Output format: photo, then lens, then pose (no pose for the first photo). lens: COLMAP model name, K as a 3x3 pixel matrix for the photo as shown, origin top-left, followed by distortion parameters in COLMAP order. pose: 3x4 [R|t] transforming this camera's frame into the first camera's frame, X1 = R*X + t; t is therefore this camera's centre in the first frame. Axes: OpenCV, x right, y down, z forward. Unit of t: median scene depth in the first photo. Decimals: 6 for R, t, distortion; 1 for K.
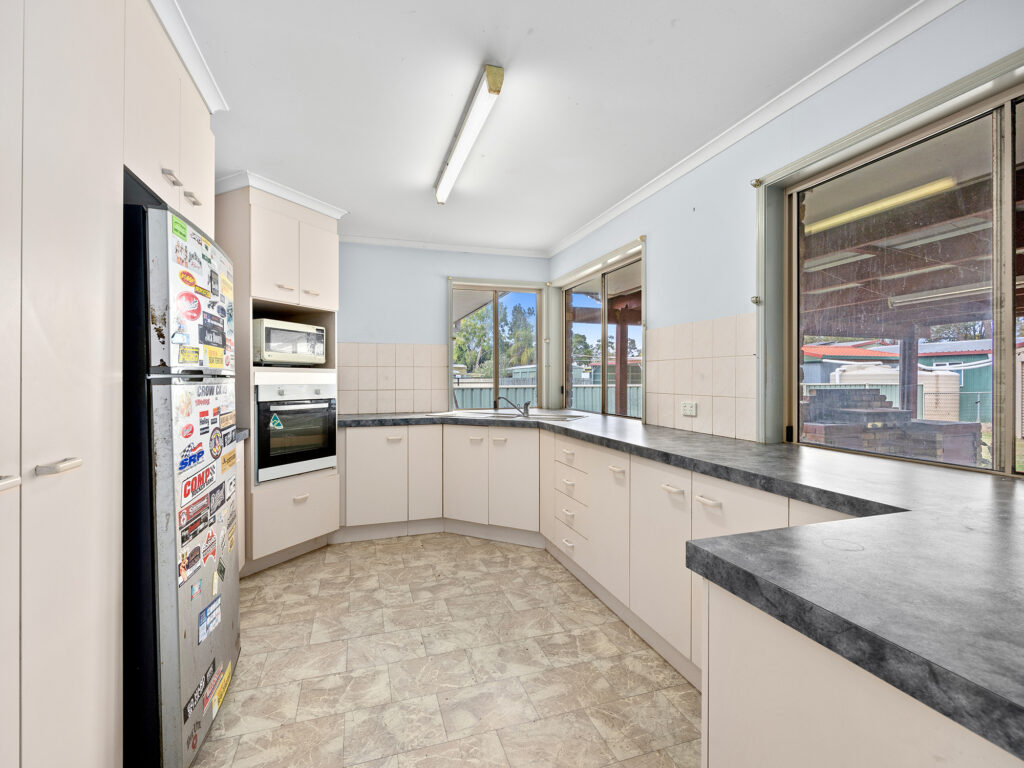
lens RADIAL K [[461.8, 0, 509.0], [0, 461.8, 378.0], [0, 0, 1]] dist [-0.001213, 0.000055]
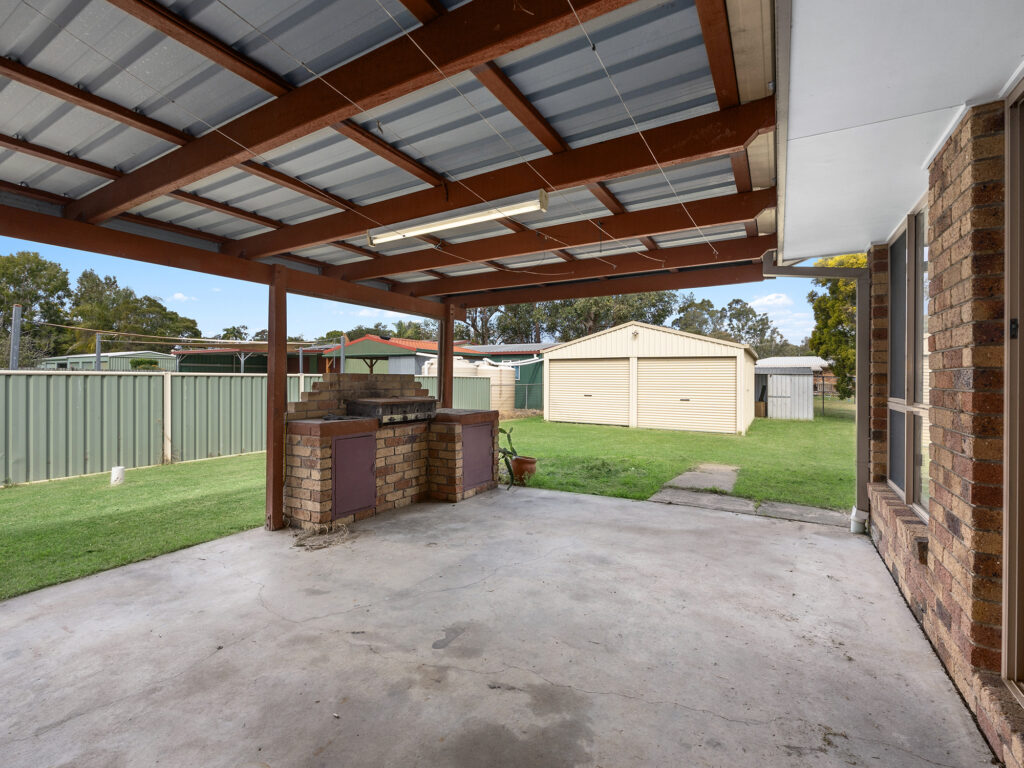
lens RADIAL K [[461.8, 0, 509.3], [0, 461.8, 377.4], [0, 0, 1]] dist [-0.001213, 0.000055]
pose [[0.745093, 0.006233, 0.666931, 0.418522], [-0.009513, 0.999954, 0.001283, 0.029390], [-0.666892, -0.007301, 0.745118, 0.286757]]
